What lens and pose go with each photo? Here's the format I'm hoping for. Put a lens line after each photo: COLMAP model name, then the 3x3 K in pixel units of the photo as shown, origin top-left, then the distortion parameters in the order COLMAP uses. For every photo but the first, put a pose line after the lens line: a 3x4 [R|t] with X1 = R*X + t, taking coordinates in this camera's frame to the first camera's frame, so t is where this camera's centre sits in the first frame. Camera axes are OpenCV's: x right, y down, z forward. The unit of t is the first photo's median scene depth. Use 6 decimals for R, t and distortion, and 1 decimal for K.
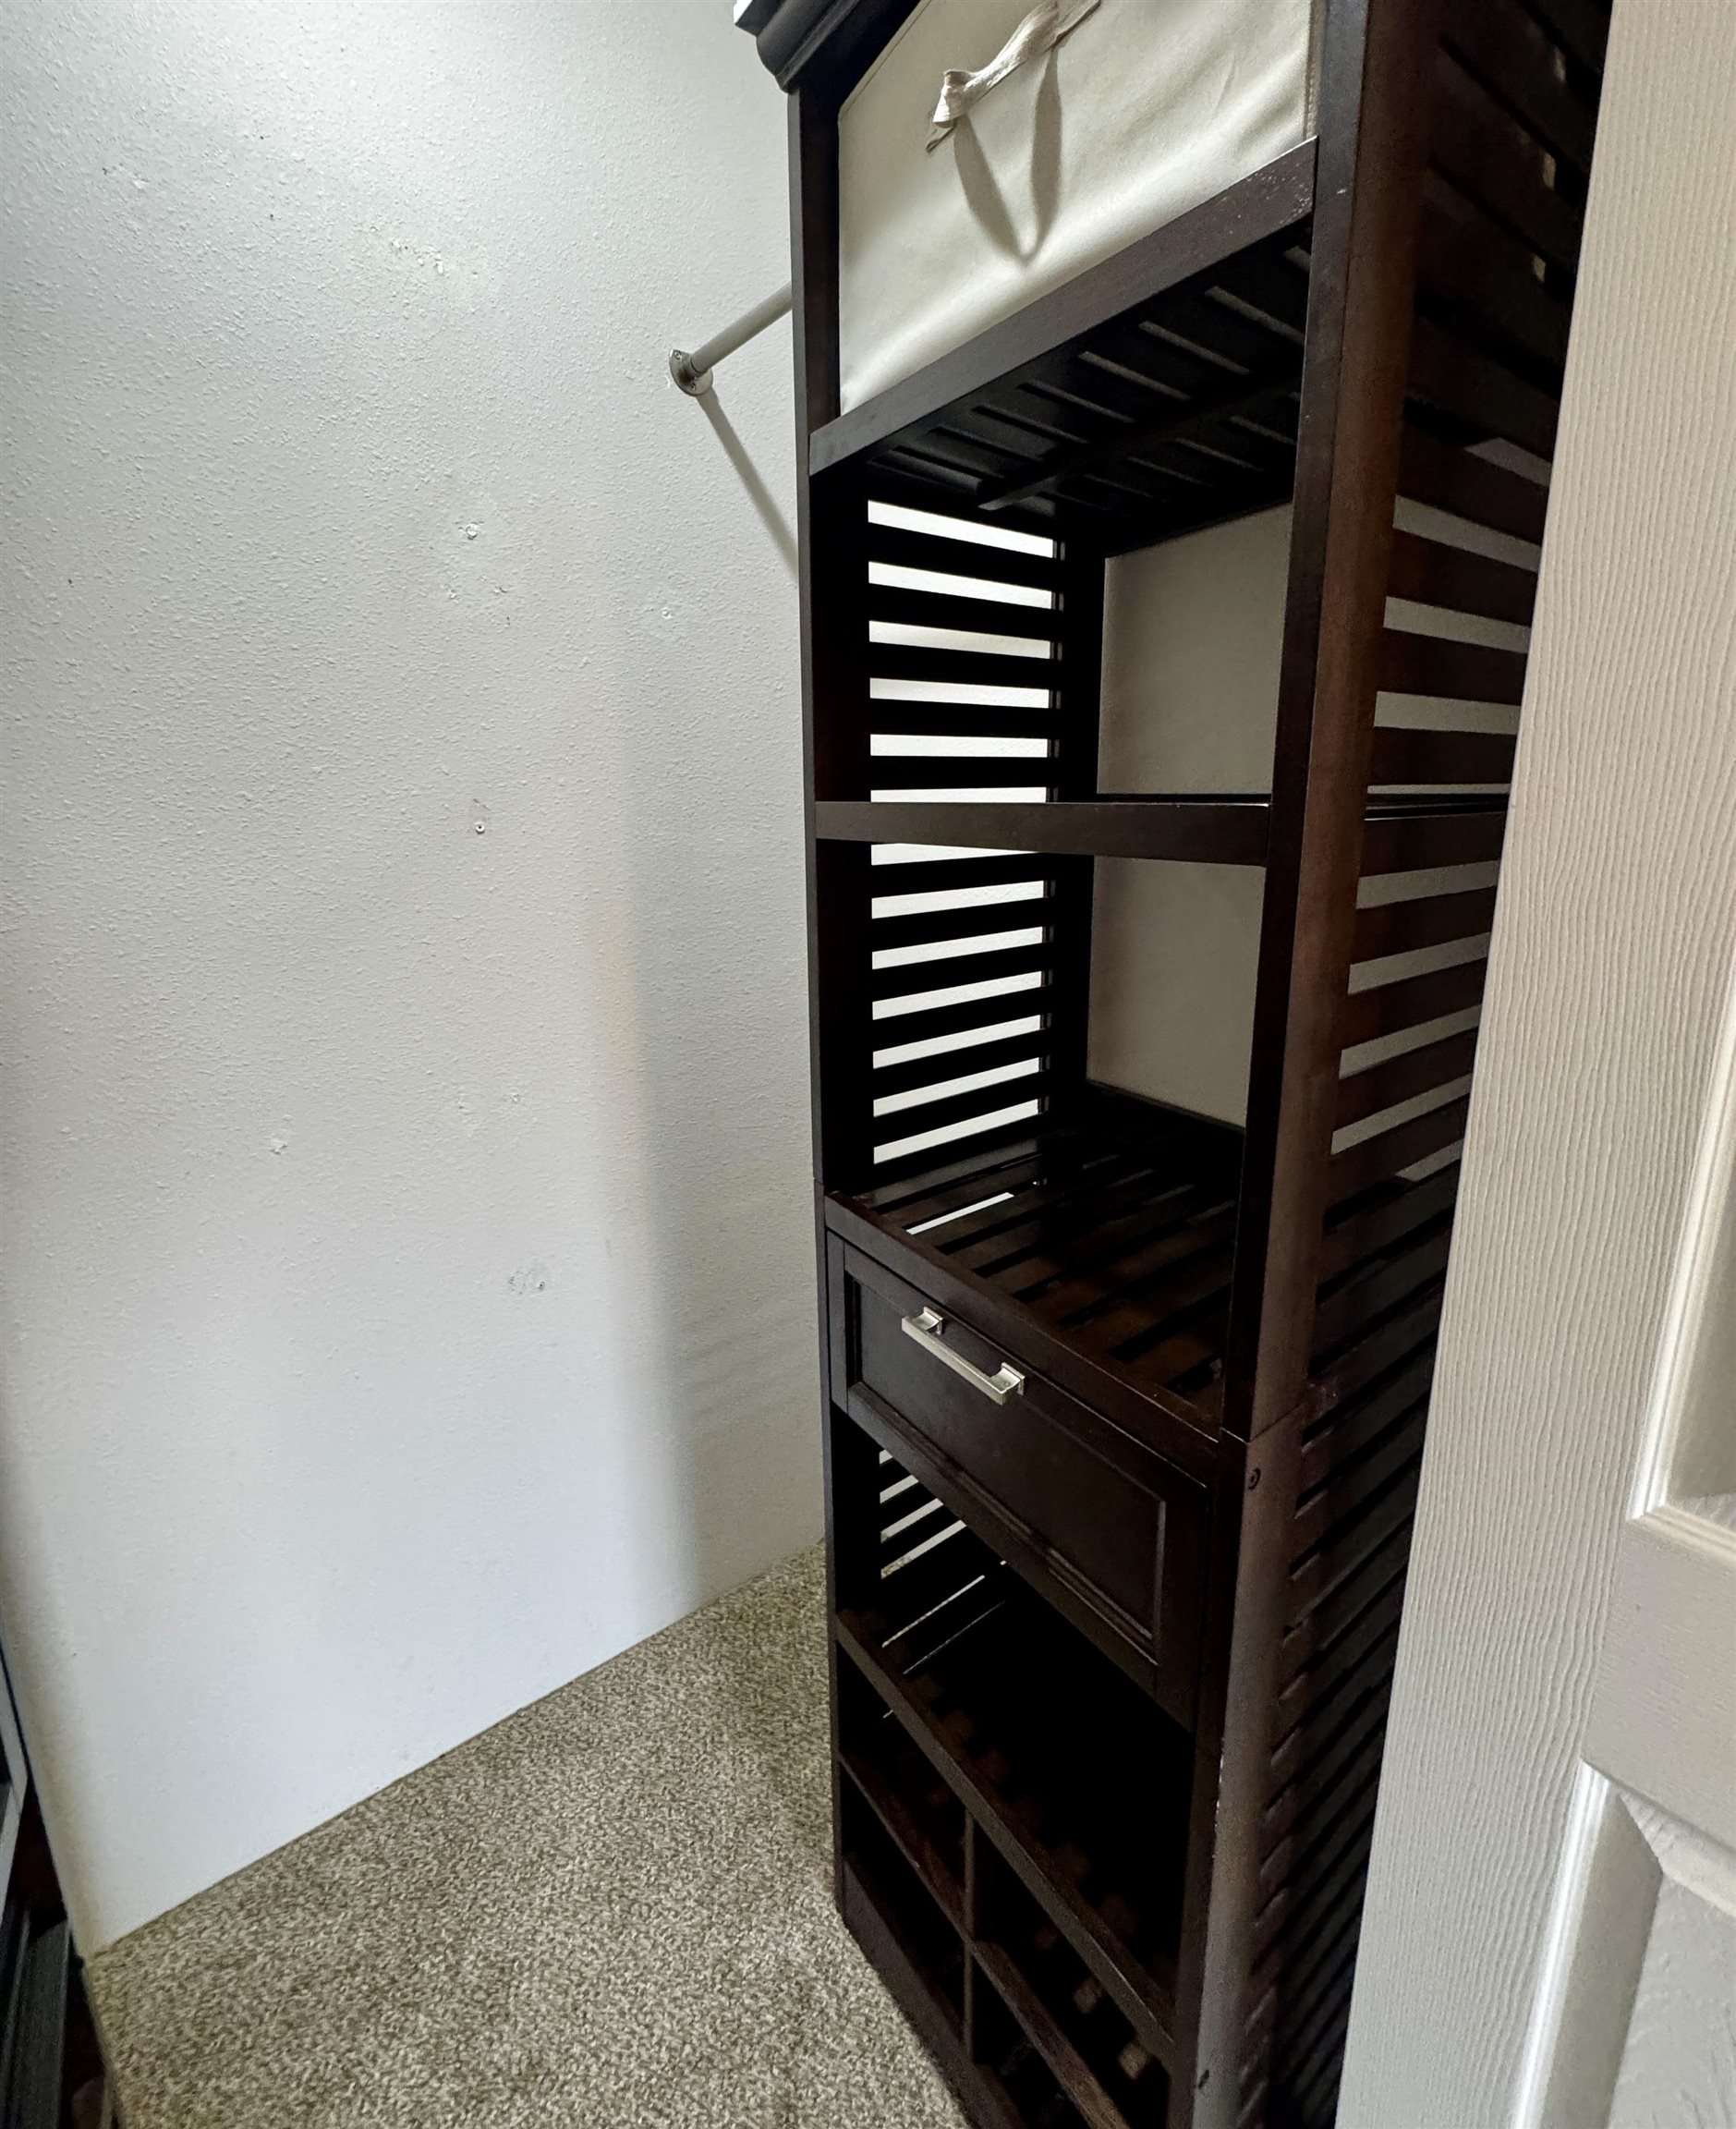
lens RADIAL K [[916.3, 0, 874.3], [0, 916.3, 972.5], [0, 0, 1]] dist [0.000281, -0.001084]
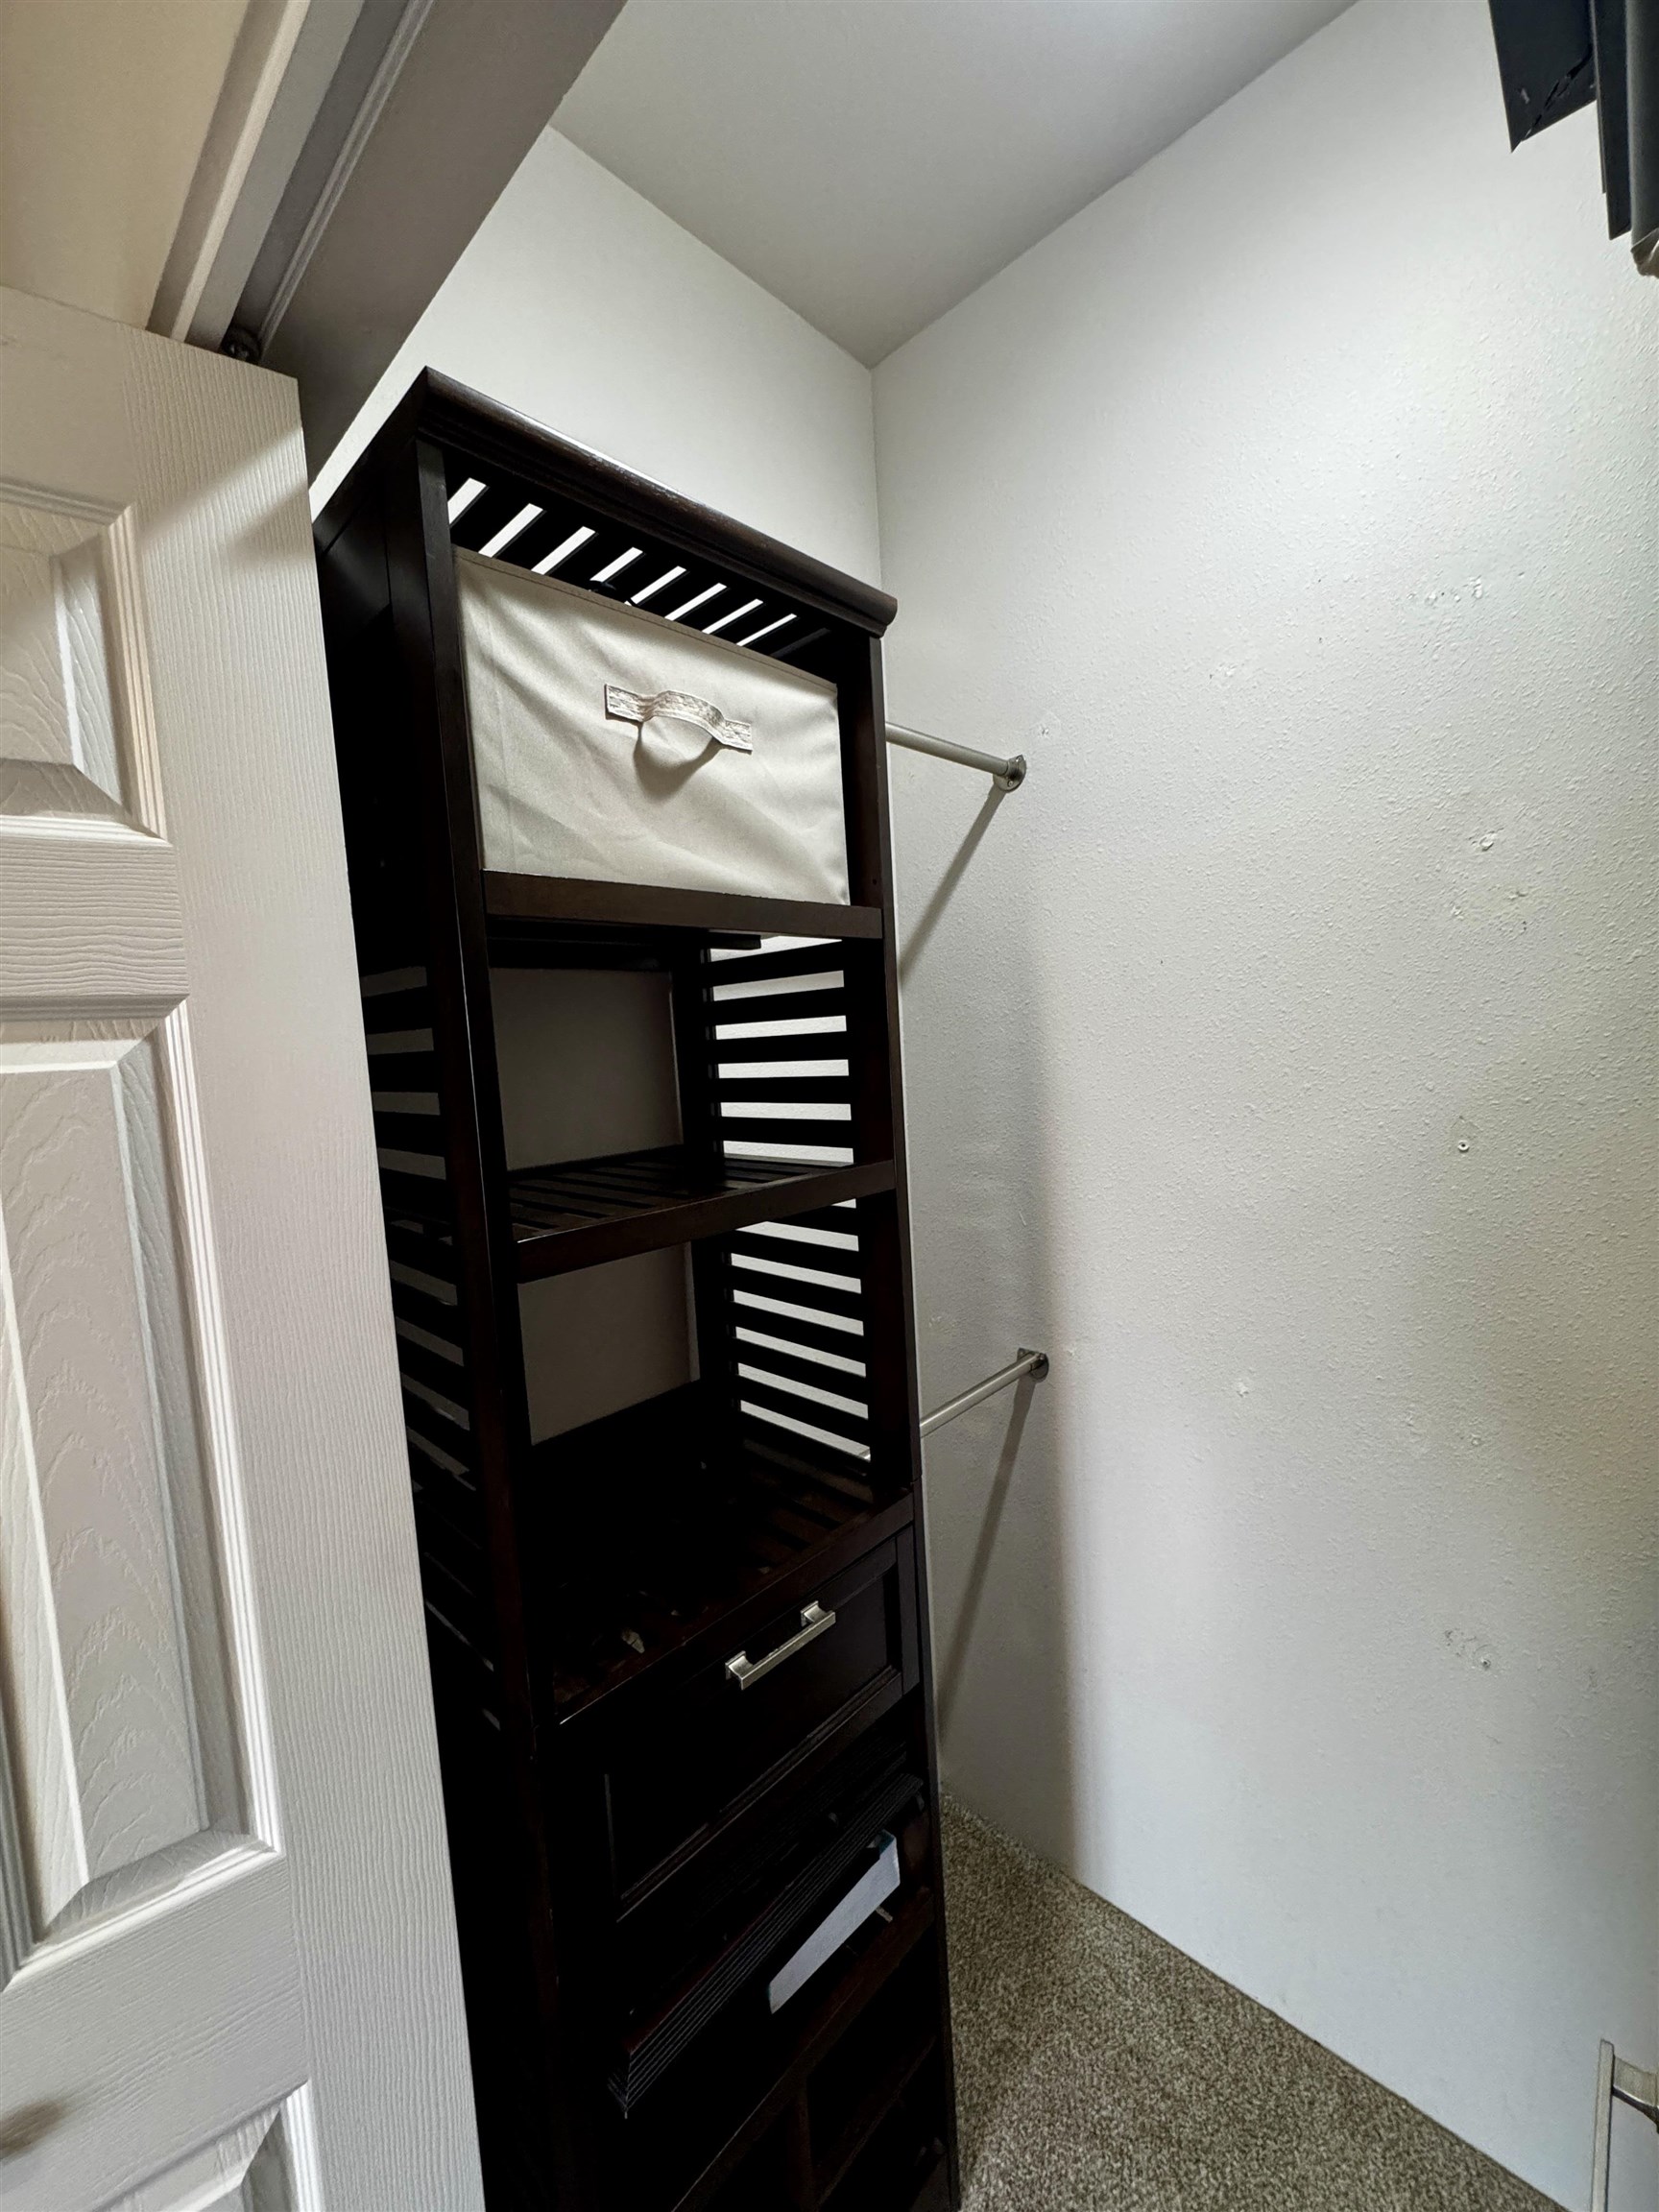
lens RADIAL K [[889.0, 0, 840.3], [0, 889.0, 1106.0], [0, 0, 1]] dist [-0.000436, 0.000885]
pose [[0.184421, 0.078626, -0.979697, 0.390870], [-0.140015, 0.988730, 0.052994, -0.177637], [0.972823, 0.127399, 0.193351, 0.217692]]
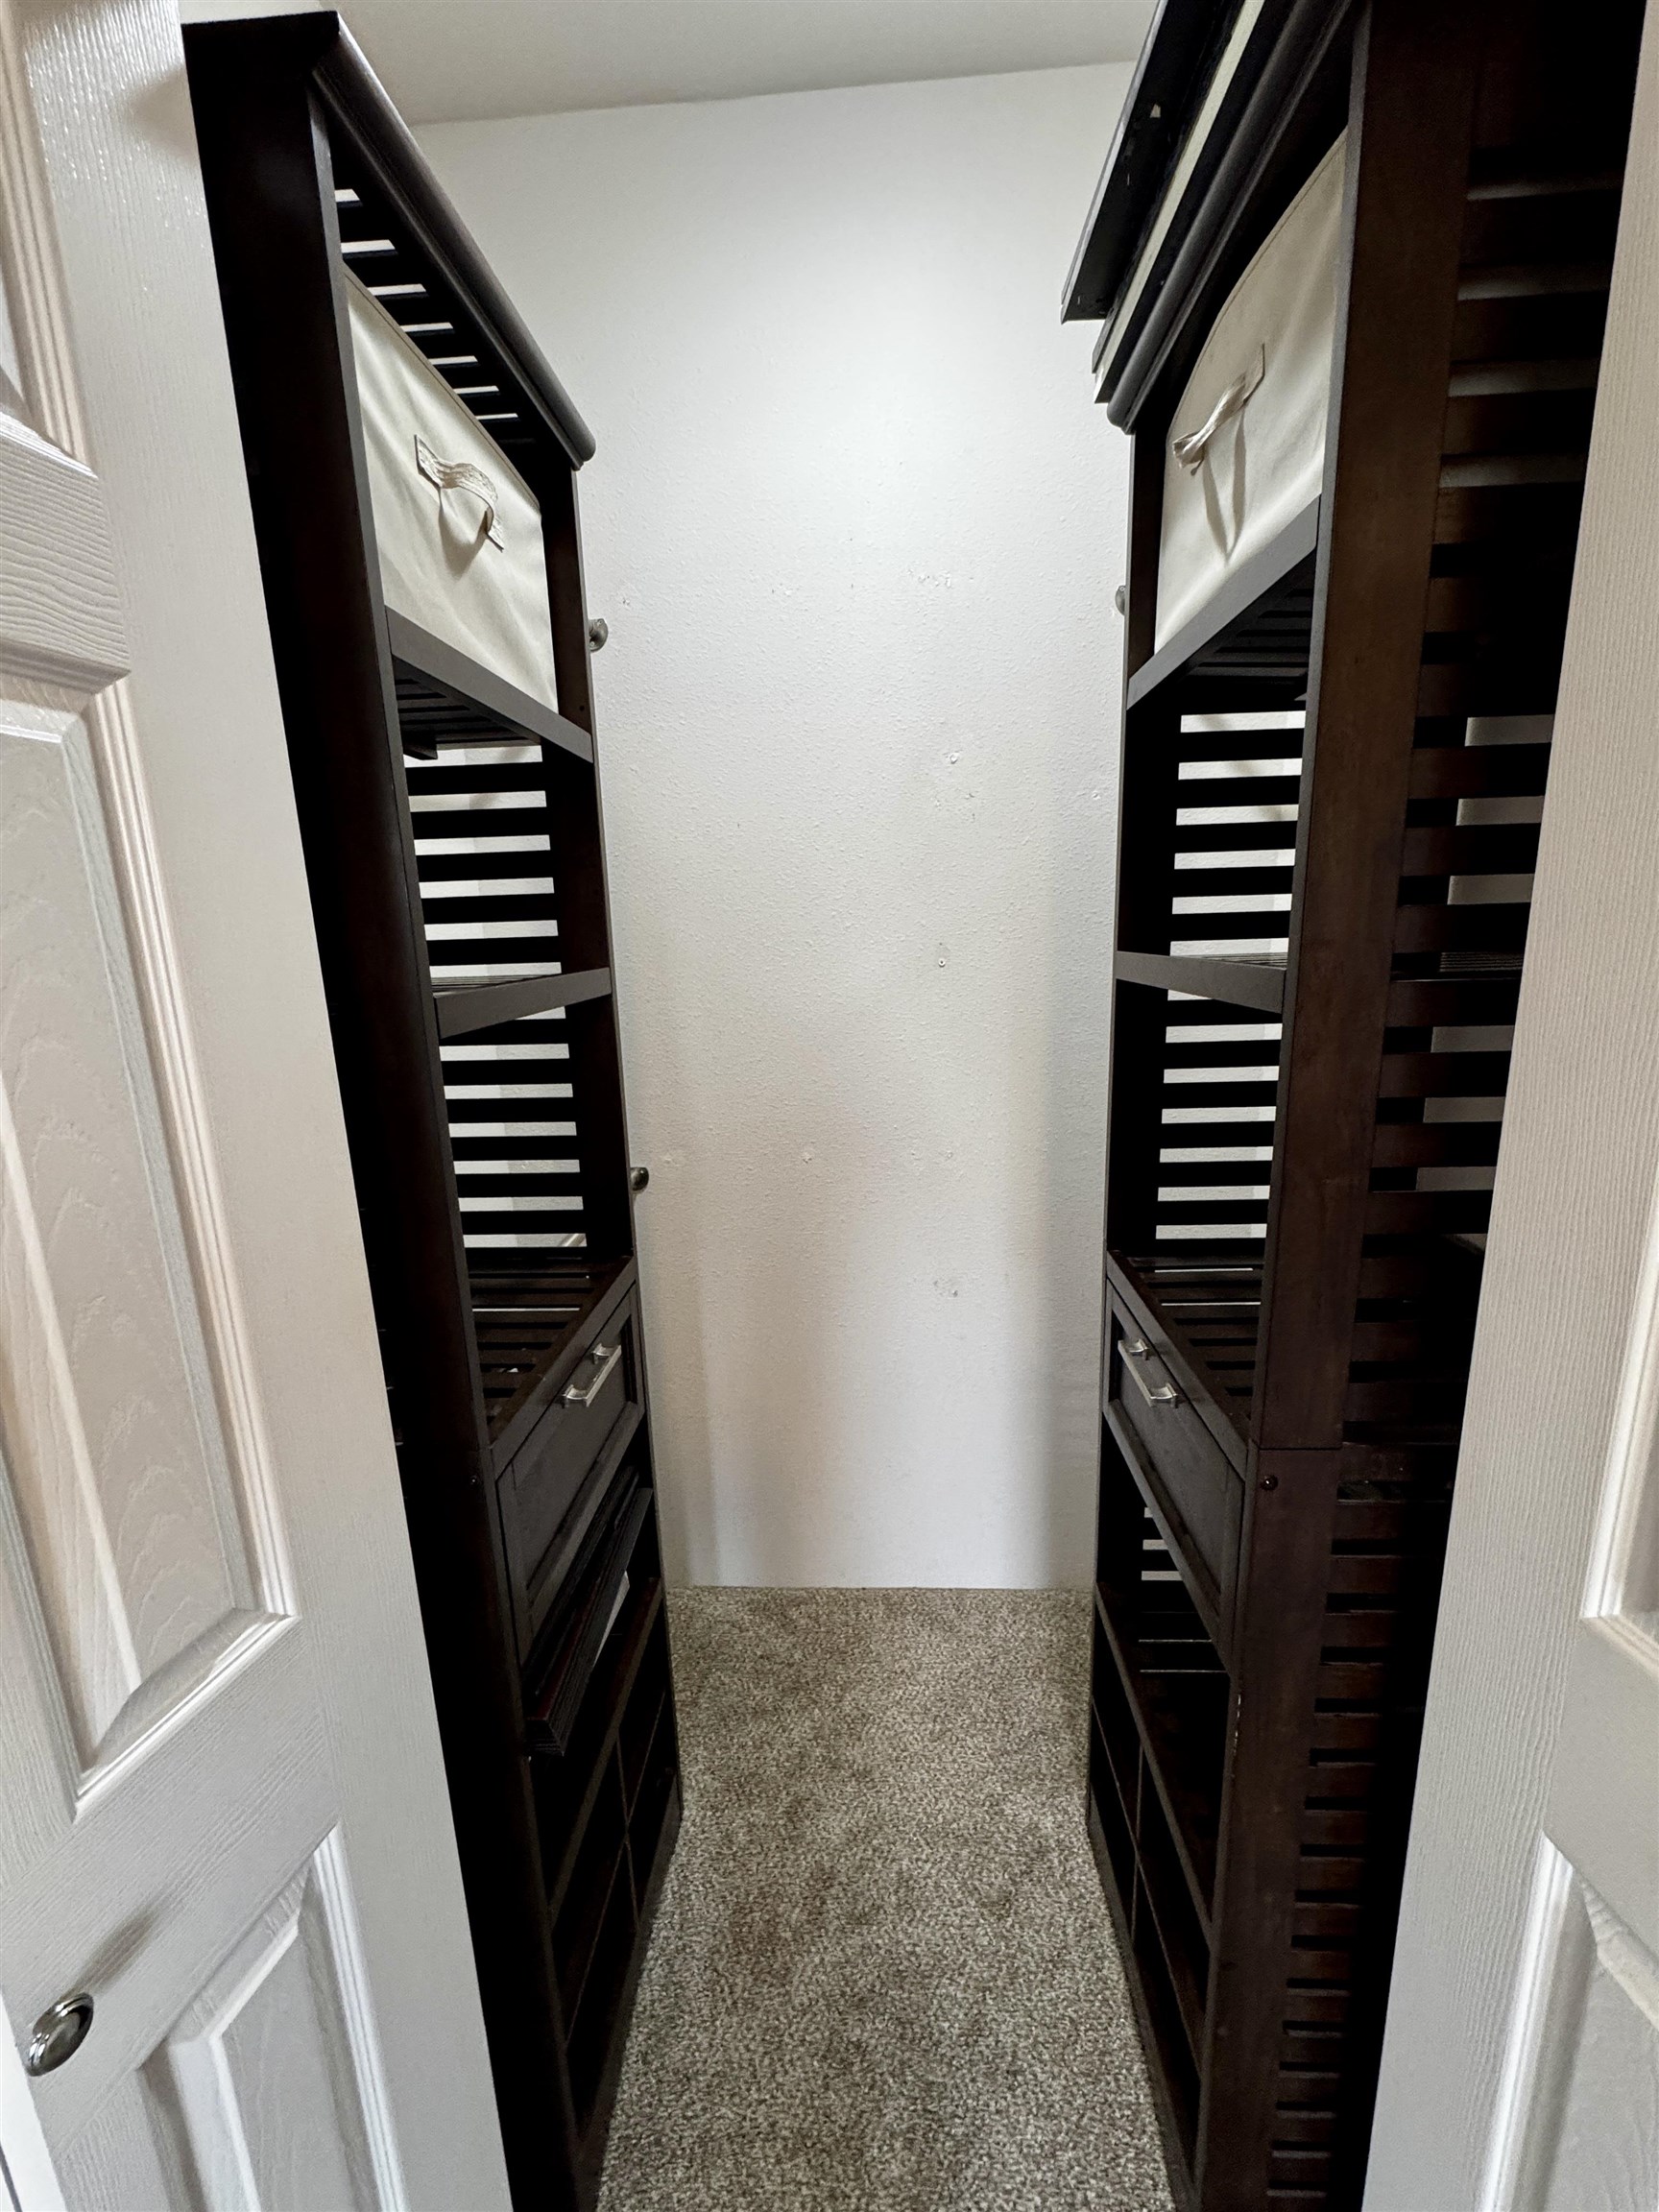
lens RADIAL K [[889.0, 0, 834.1], [0, 889.0, 1107.6], [0, 0, 1]] dist [-0.000436, 0.000885]
pose [[0.777289, 0.115024, -0.618539, 0.369604], [-0.102369, 0.993166, 0.056048, 0.007432], [0.620759, 0.019754, 0.783753, -0.220113]]
